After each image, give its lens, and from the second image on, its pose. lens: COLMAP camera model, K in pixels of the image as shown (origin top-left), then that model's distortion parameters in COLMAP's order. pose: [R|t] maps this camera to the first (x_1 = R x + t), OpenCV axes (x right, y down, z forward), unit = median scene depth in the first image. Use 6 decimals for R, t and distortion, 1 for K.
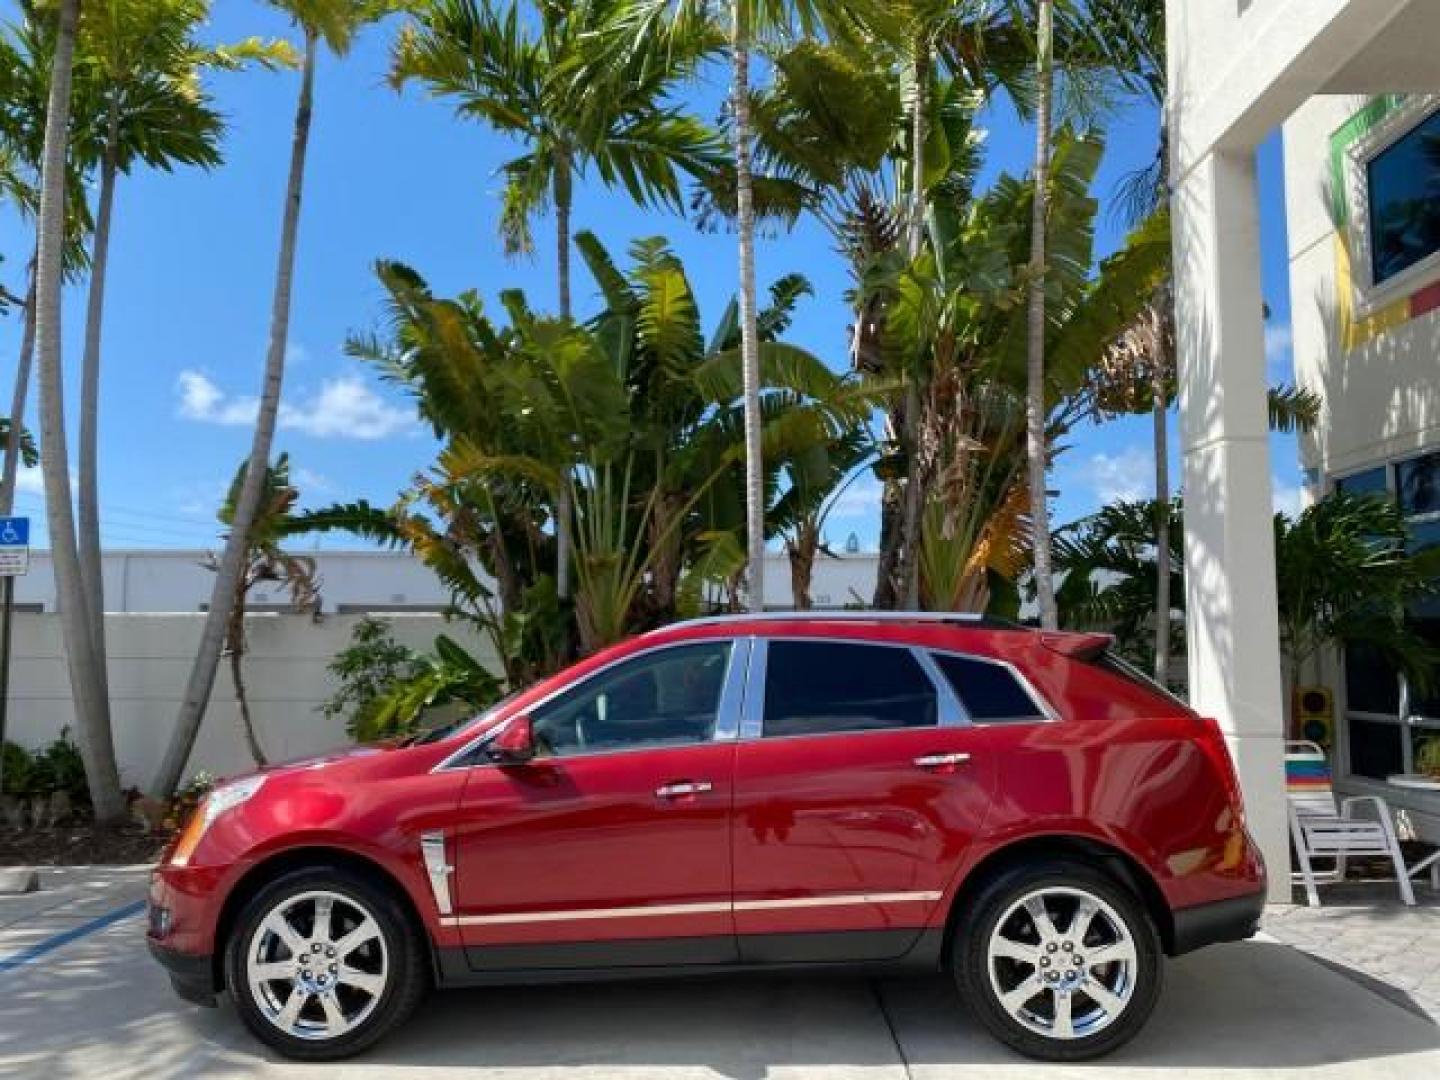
lens RADIAL K [[1110.9, 0, 722.4], [0, 1110.9, 545.9], [0, 0, 1]] dist [0.024518, -0.029923]
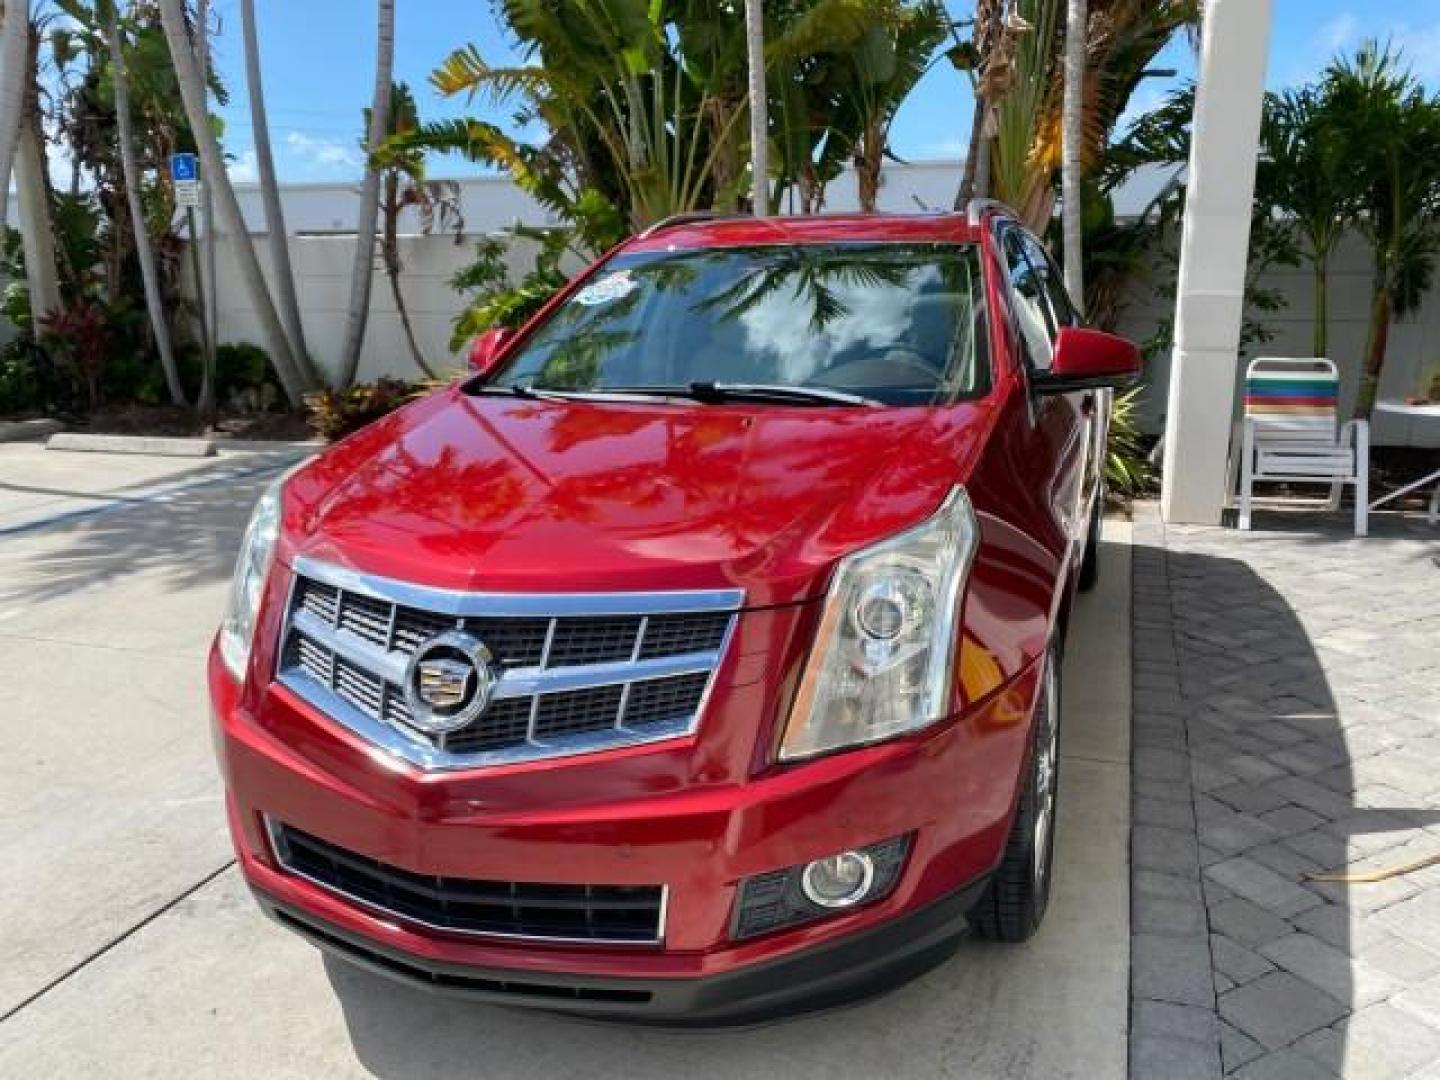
lens RADIAL K [[1110.9, 0, 720.9], [0, 1110.9, 538.7], [0, 0, 1]] dist [0.024518, -0.029923]
pose [[0.942578, 0.069612, -0.326652, 0.320987], [0.040732, 0.946778, 0.319298, 0.005123], [0.331494, -0.314269, 0.889577, -0.001135]]
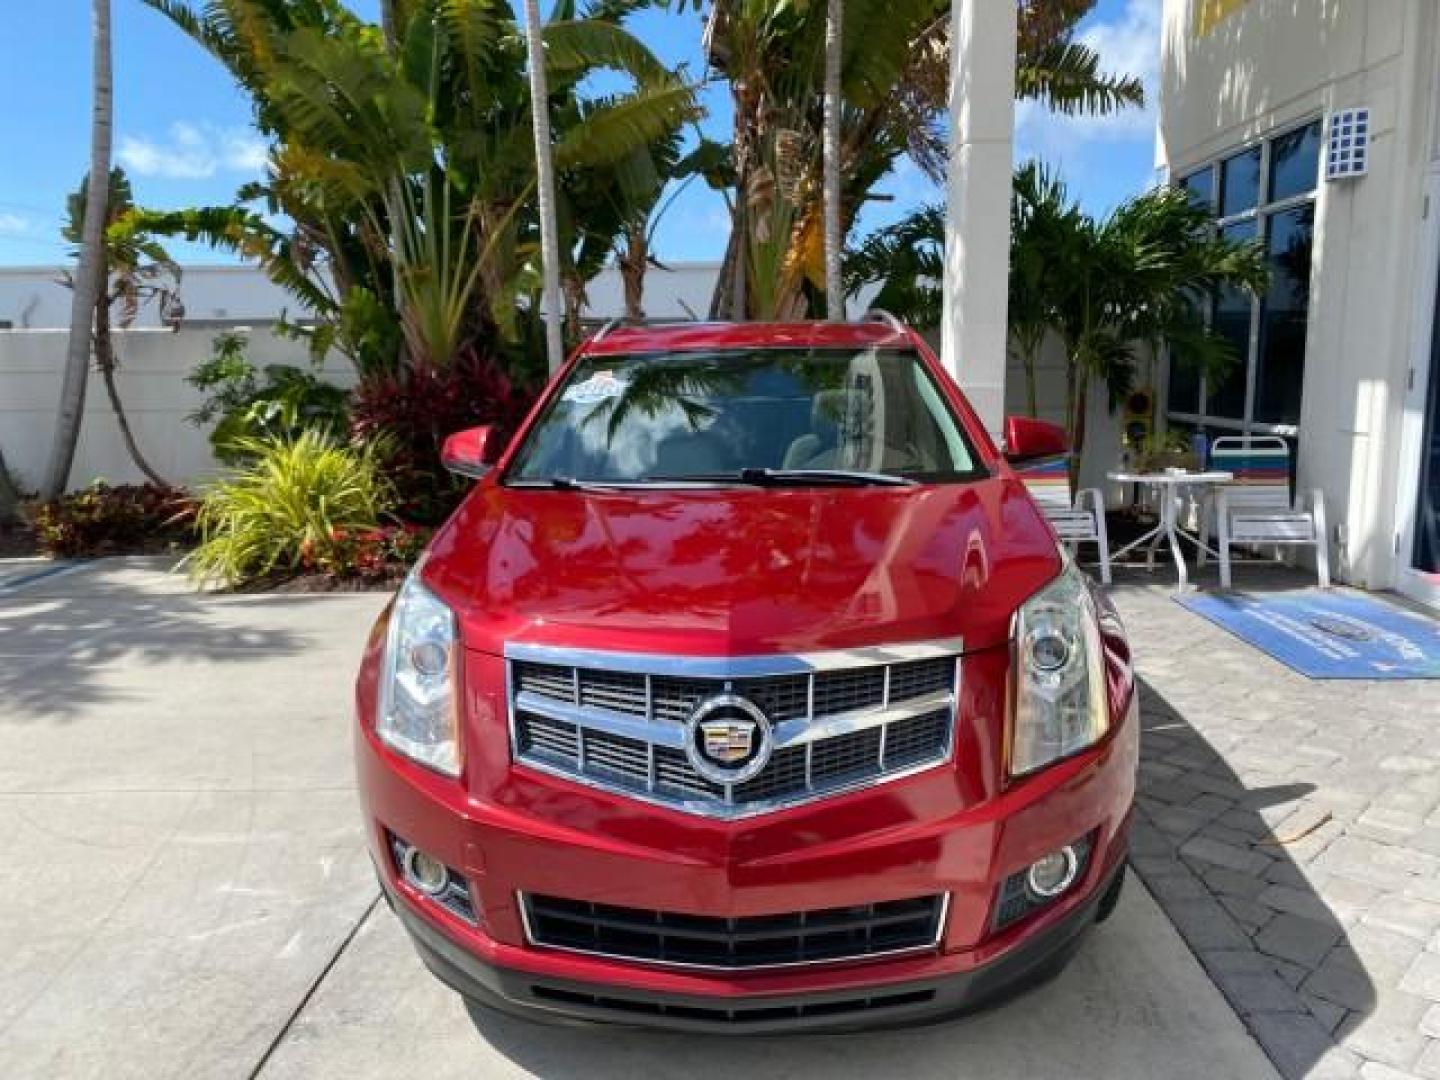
lens RADIAL K [[1110.9, 0, 720.6], [0, 1110.9, 540.2], [0, 0, 1]] dist [0.024518, -0.029923]
pose [[0.999440, -0.006033, -0.032923, 0.205819], [0.014131, 0.967714, 0.251655, -0.003995], [0.030342, -0.251980, 0.967257, -0.058091]]
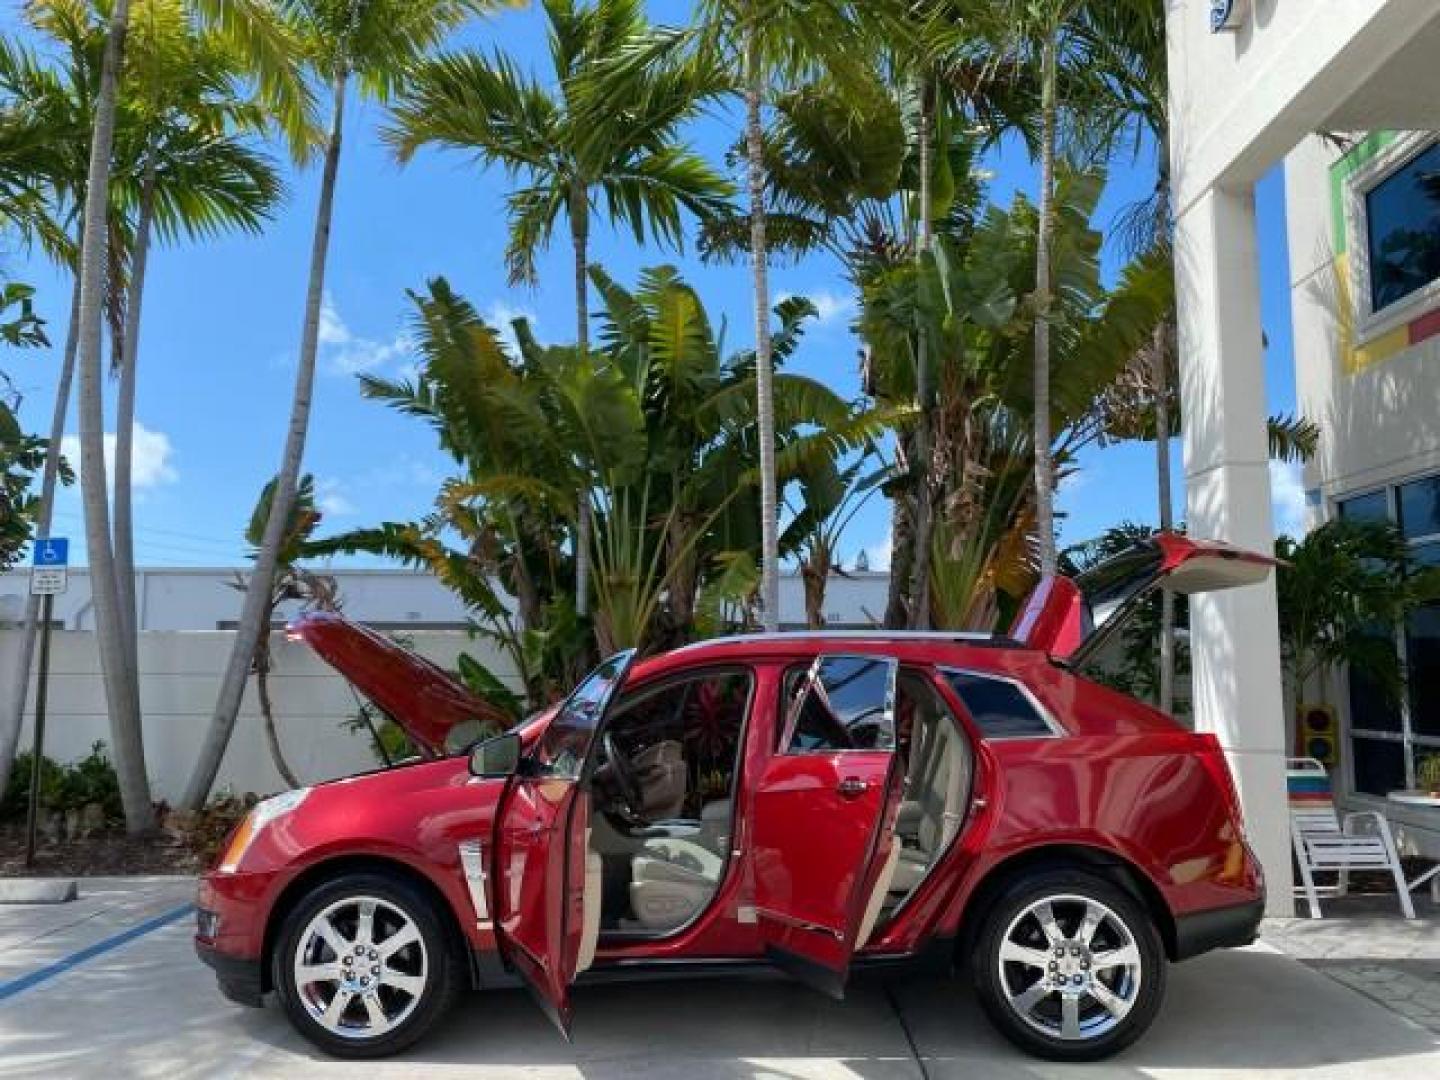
lens RADIAL K [[1110.9, 0, 720.2], [0, 1110.9, 538.2], [0, 0, 1]] dist [0.024518, -0.029923]
pose [[0.999963, 0.000713, -0.008625, -0.007377], [-0.000907, 0.999746, -0.022497, -0.002749], [0.008607, 0.022504, 0.999710, -0.029378]]
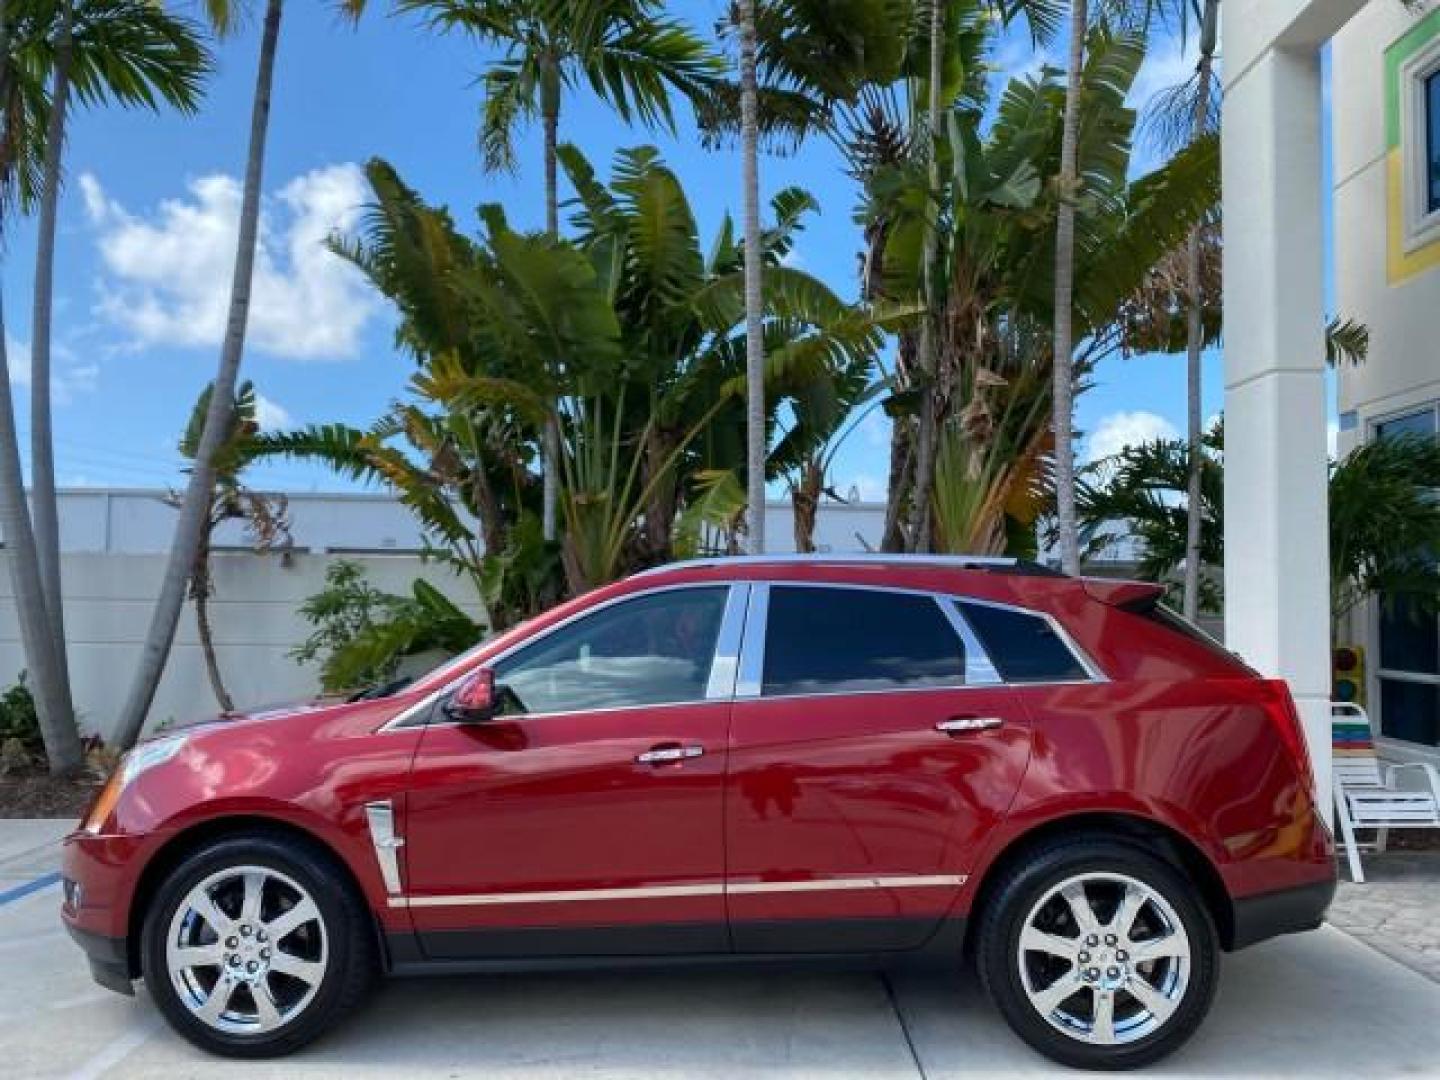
lens RADIAL K [[1110.9, 0, 722.5], [0, 1110.9, 545.0], [0, 0, 1]] dist [0.024518, -0.029923]
pose [[0.999931, 0.011718, 0.000512, 0.001956], [-0.011729, 0.998972, 0.043794, 0.008638], [0.000001, -0.043797, 0.999040, 0.071029]]
